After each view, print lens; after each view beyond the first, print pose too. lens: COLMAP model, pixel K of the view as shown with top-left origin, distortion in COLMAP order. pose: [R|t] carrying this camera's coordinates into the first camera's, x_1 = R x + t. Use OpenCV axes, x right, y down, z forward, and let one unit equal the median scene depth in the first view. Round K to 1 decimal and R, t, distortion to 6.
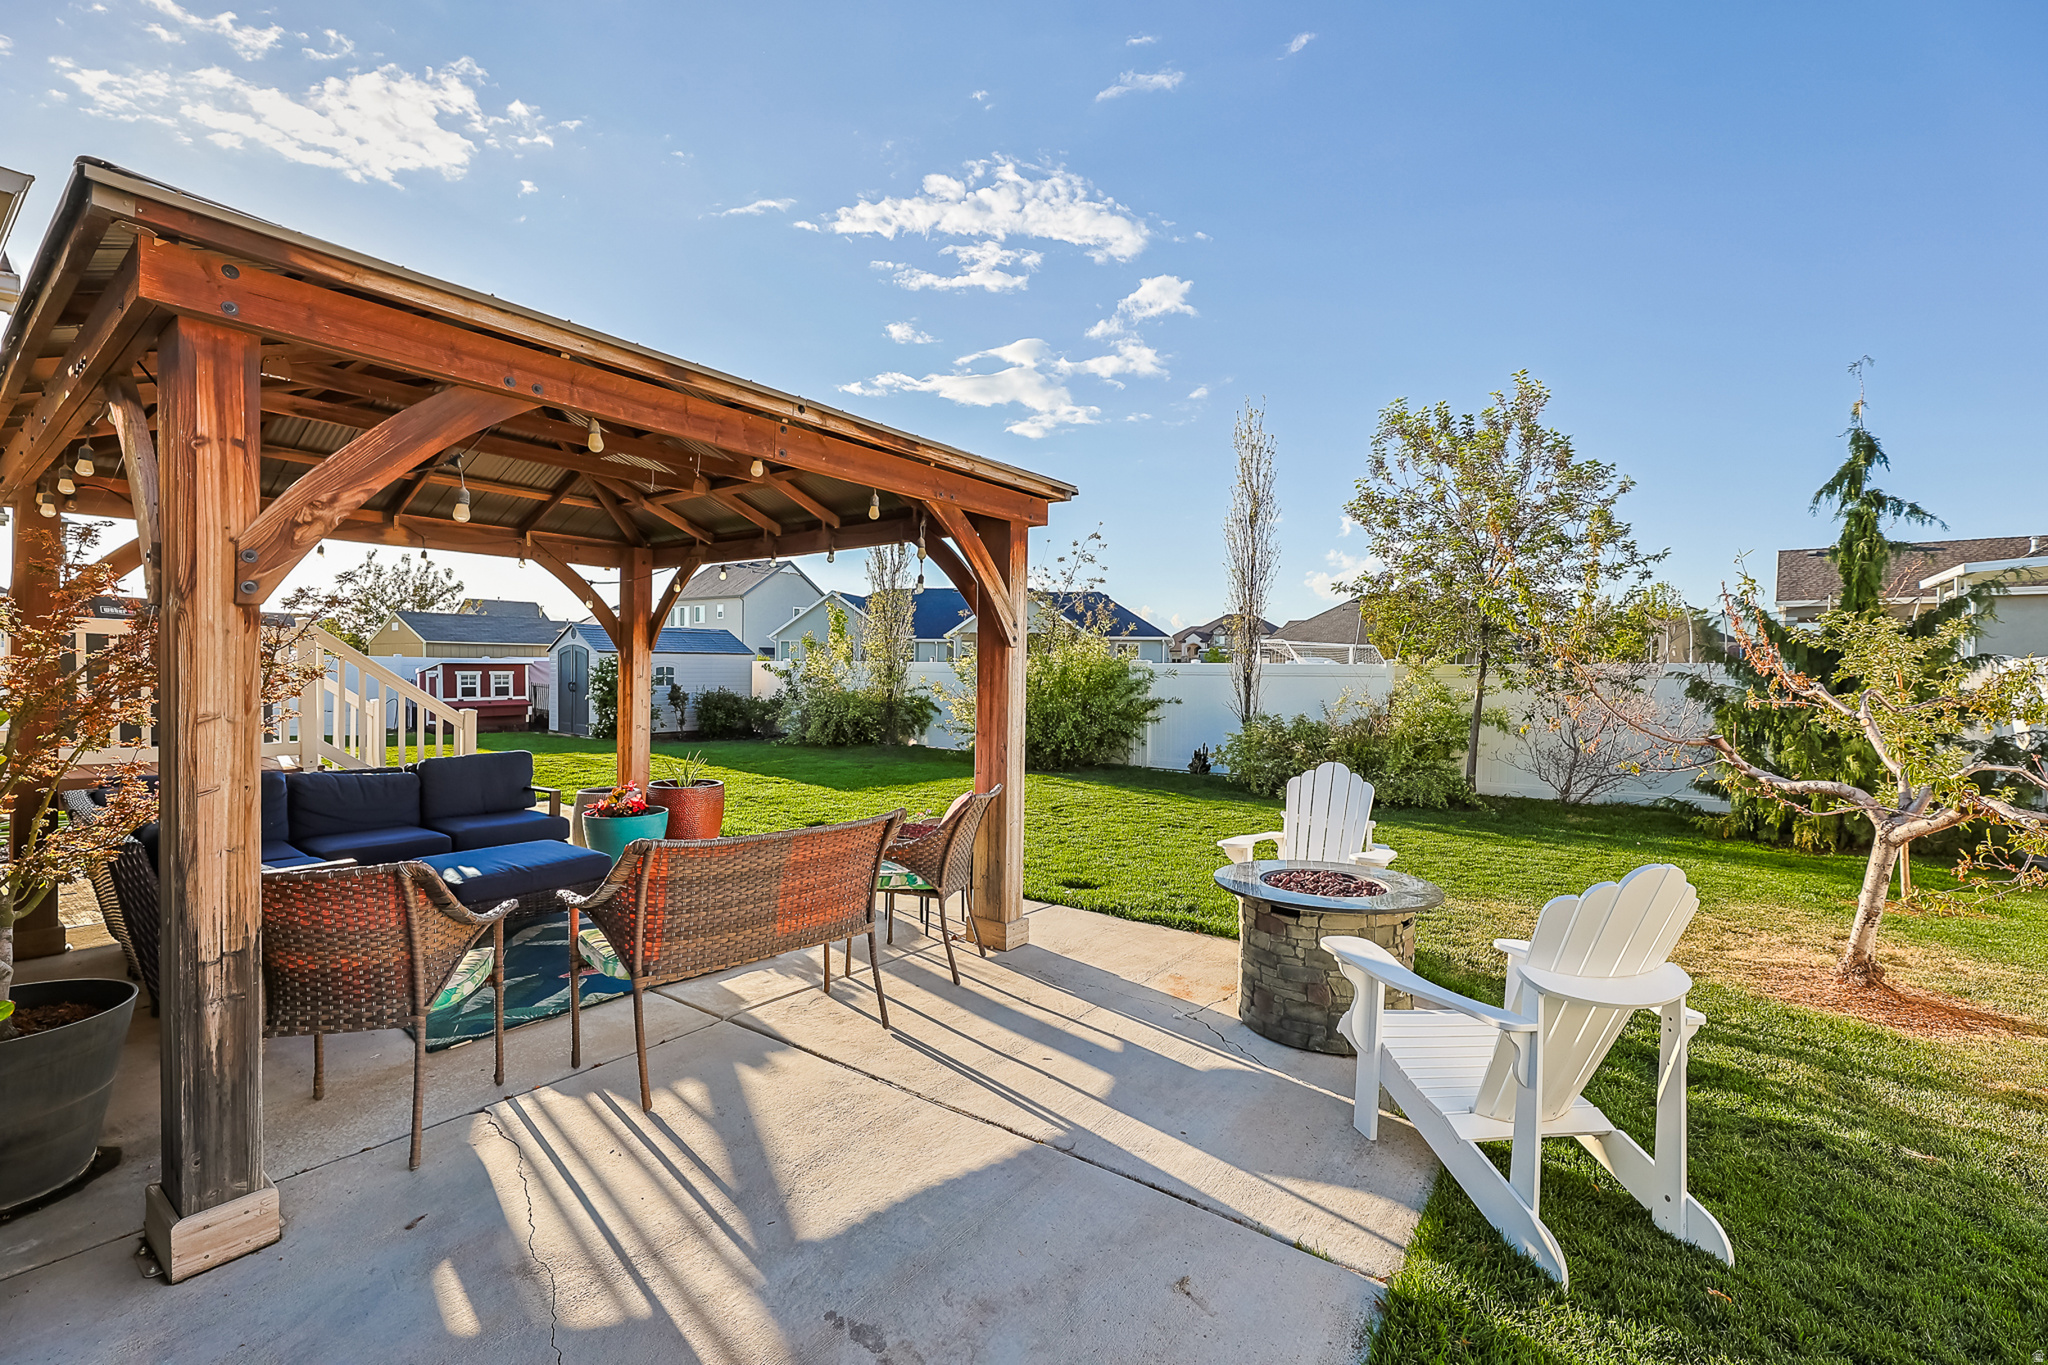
lens RADIAL K [[861.2, 0, 1024.1], [0, 861.2, 673.1], [0, 0, 1]] dist [-0.001500, 0.000478]
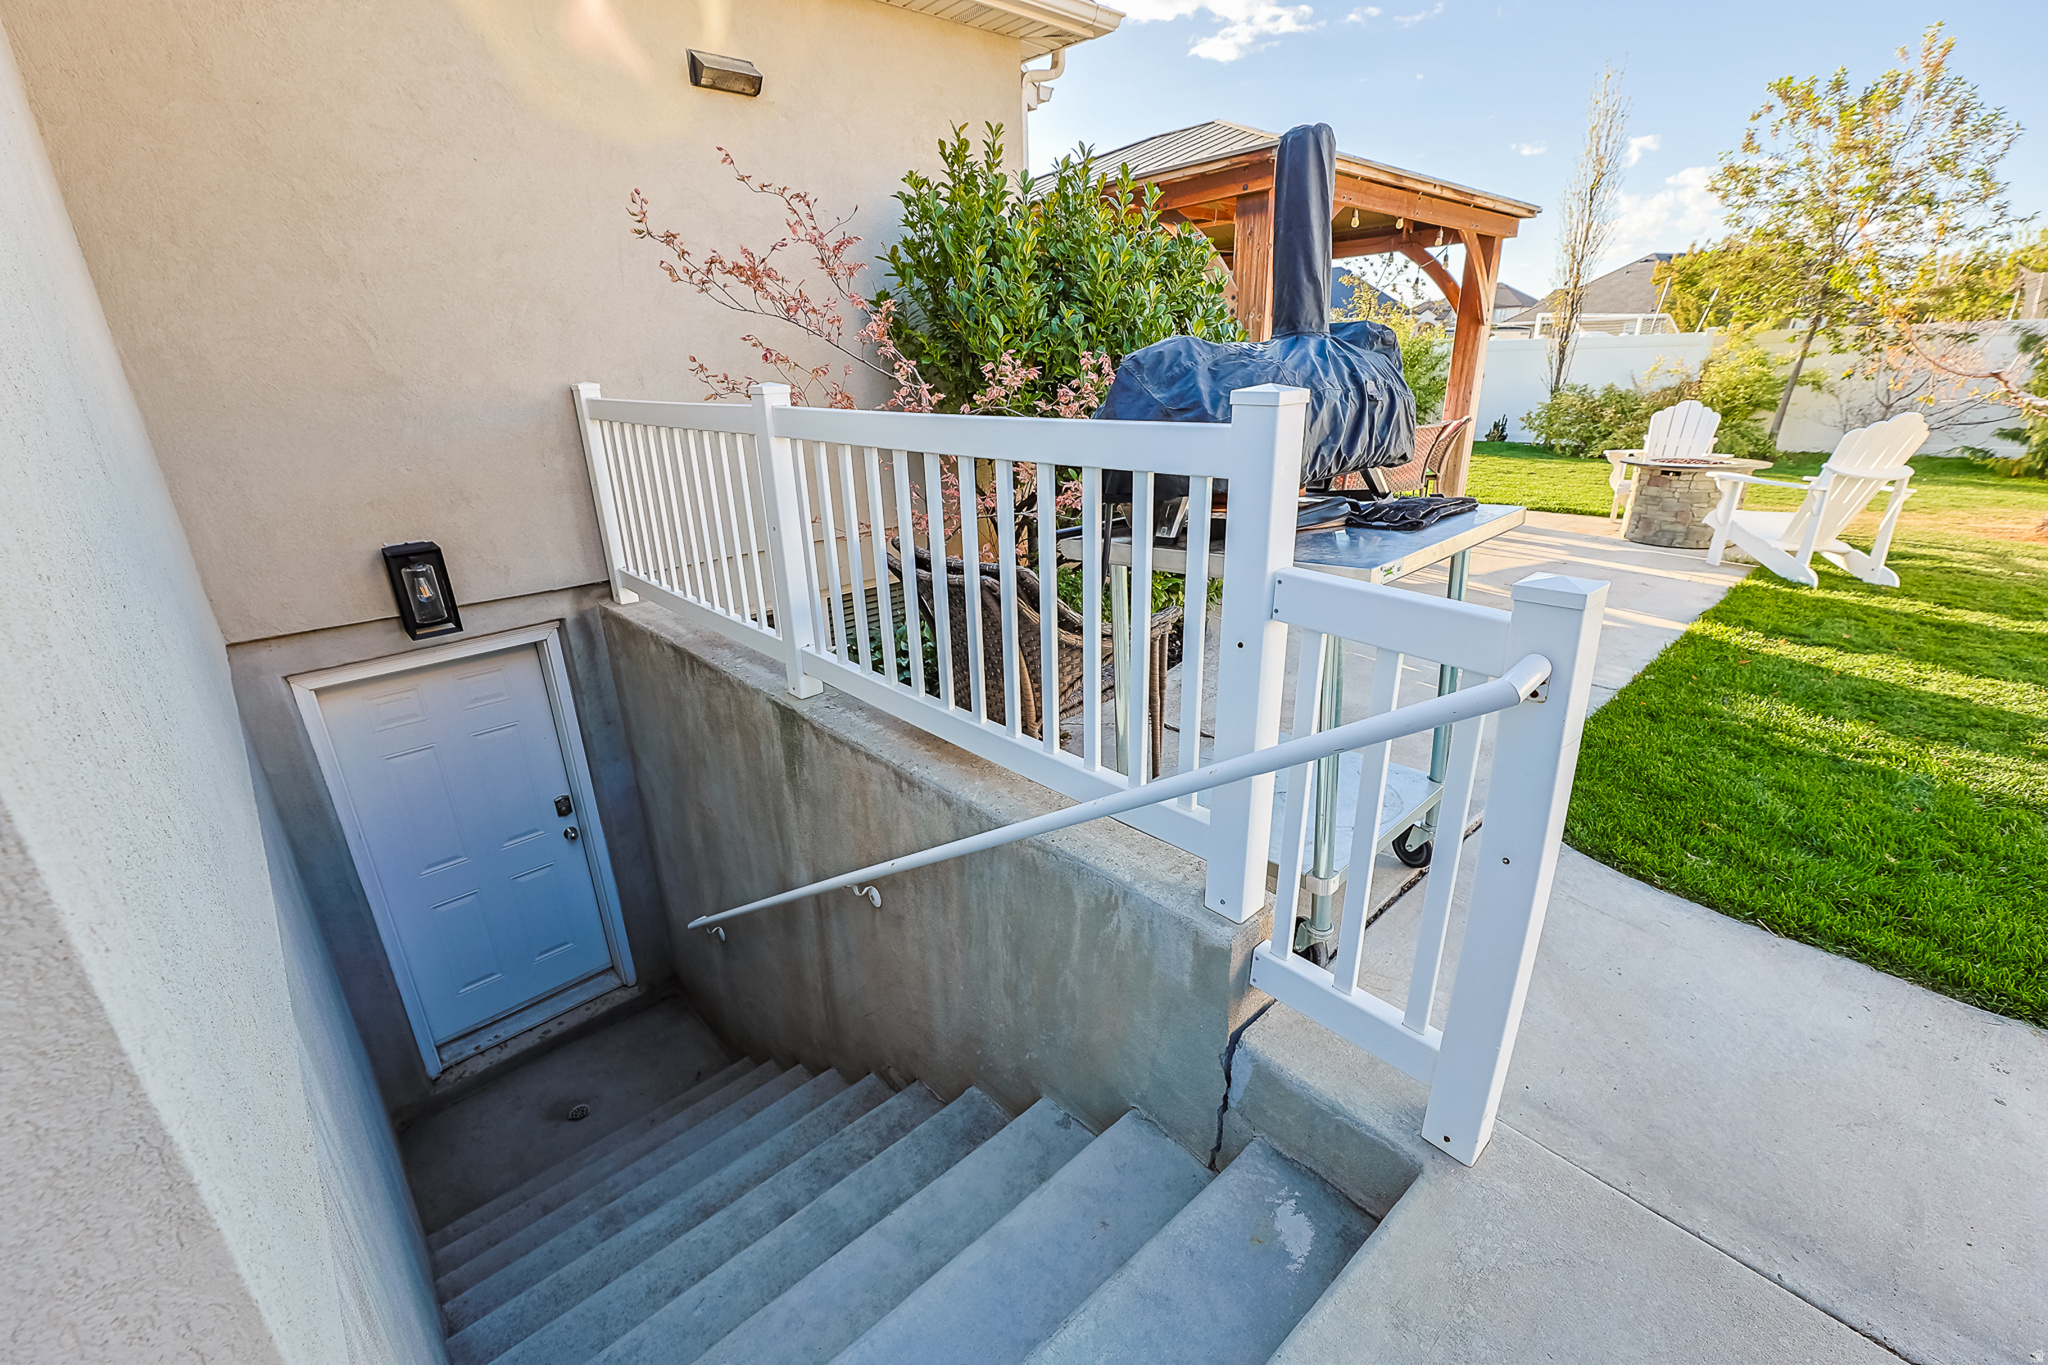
lens RADIAL K [[861.2, 0, 1024.1], [0, 861.2, 673.1], [0, 0, 1]] dist [-0.001500, 0.000478]
pose [[0.979368, 0.039095, -0.198265, -0.248699], [0.029610, 0.942756, 0.332165, 0.010705], [0.199902, -0.331182, 0.922148, -0.412322]]
